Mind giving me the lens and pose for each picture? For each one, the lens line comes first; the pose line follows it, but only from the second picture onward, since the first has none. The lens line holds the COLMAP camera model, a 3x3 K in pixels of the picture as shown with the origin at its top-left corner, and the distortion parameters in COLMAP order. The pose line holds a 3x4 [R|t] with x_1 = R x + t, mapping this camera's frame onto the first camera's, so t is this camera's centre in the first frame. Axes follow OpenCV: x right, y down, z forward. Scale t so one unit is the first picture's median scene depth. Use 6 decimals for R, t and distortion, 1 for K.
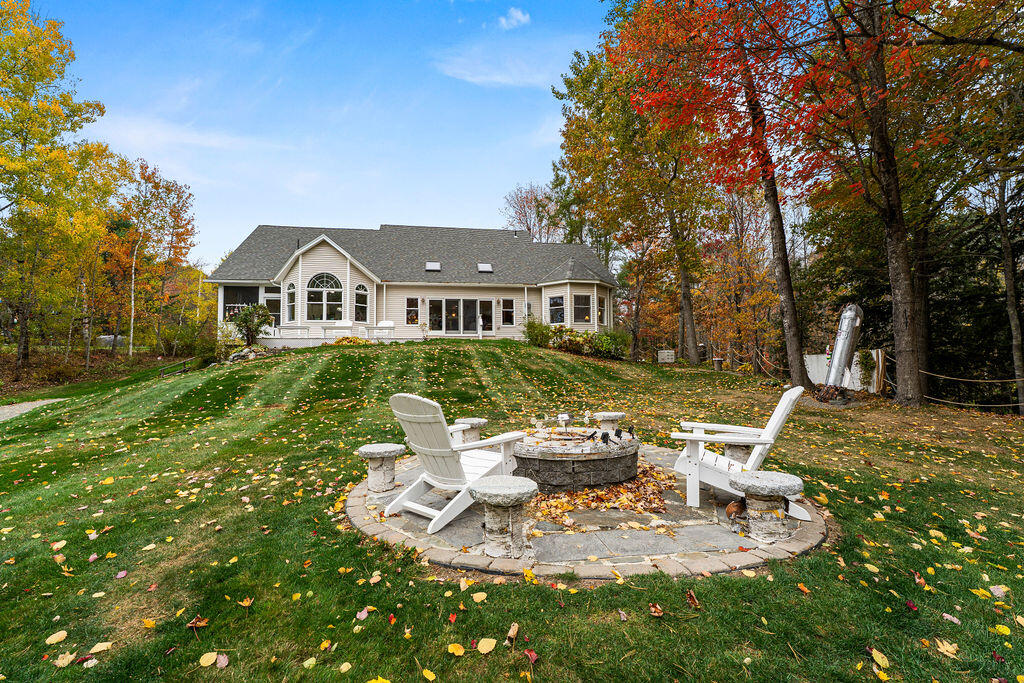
lens RADIAL K [[480.2, 0, 519.2], [0, 480.2, 345.3], [0, 0, 1]] dist [0.006904, -0.002749]
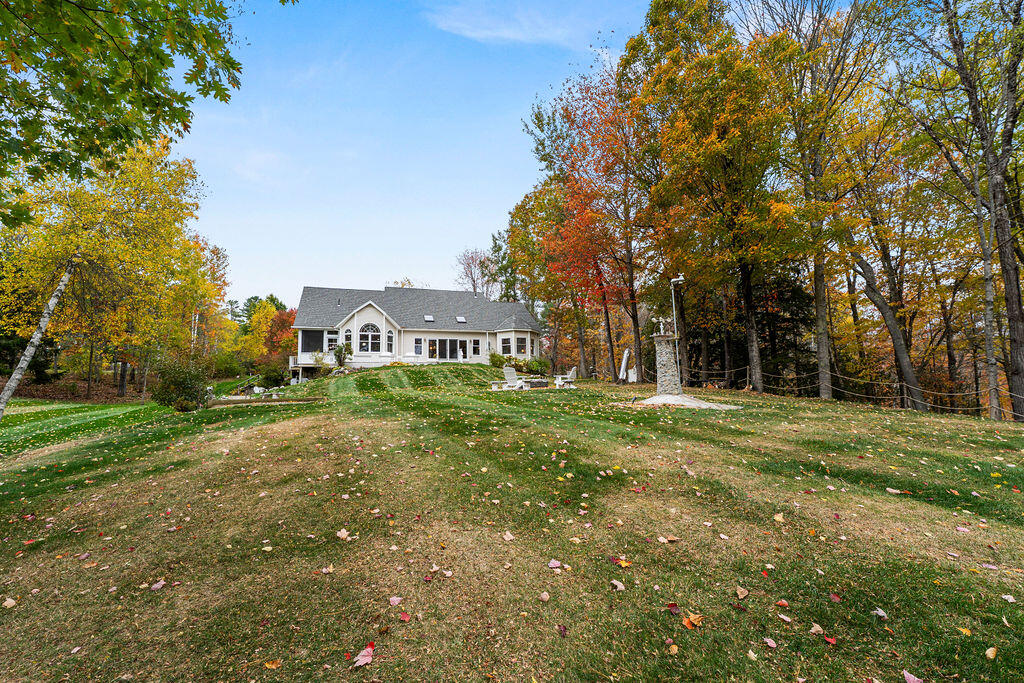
lens RADIAL K [[480.2, 0, 523.0], [0, 480.2, 345.4], [0, 0, 1]] dist [0.006904, -0.002749]
pose [[0.985101, 0.009110, 0.171734, -0.151072], [0.001104, 0.998240, -0.059288, 0.022367], [-0.171972, 0.058594, 0.983358, -0.648967]]
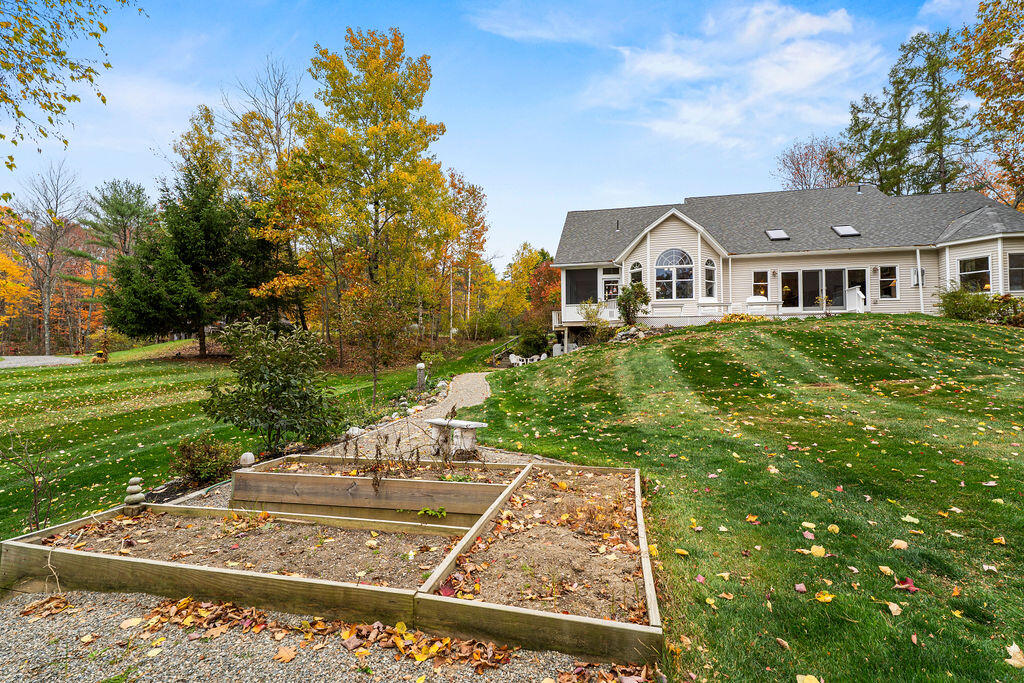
lens RADIAL K [[480.2, 0, 494.1], [0, 480.2, 329.5], [0, 0, 1]] dist [0.006904, -0.002749]
pose [[0.910746, -0.010664, -0.412829, -0.302422], [0.008960, 0.999941, -0.006064, 0.010161], [0.412870, 0.001824, 0.910788, -0.014594]]
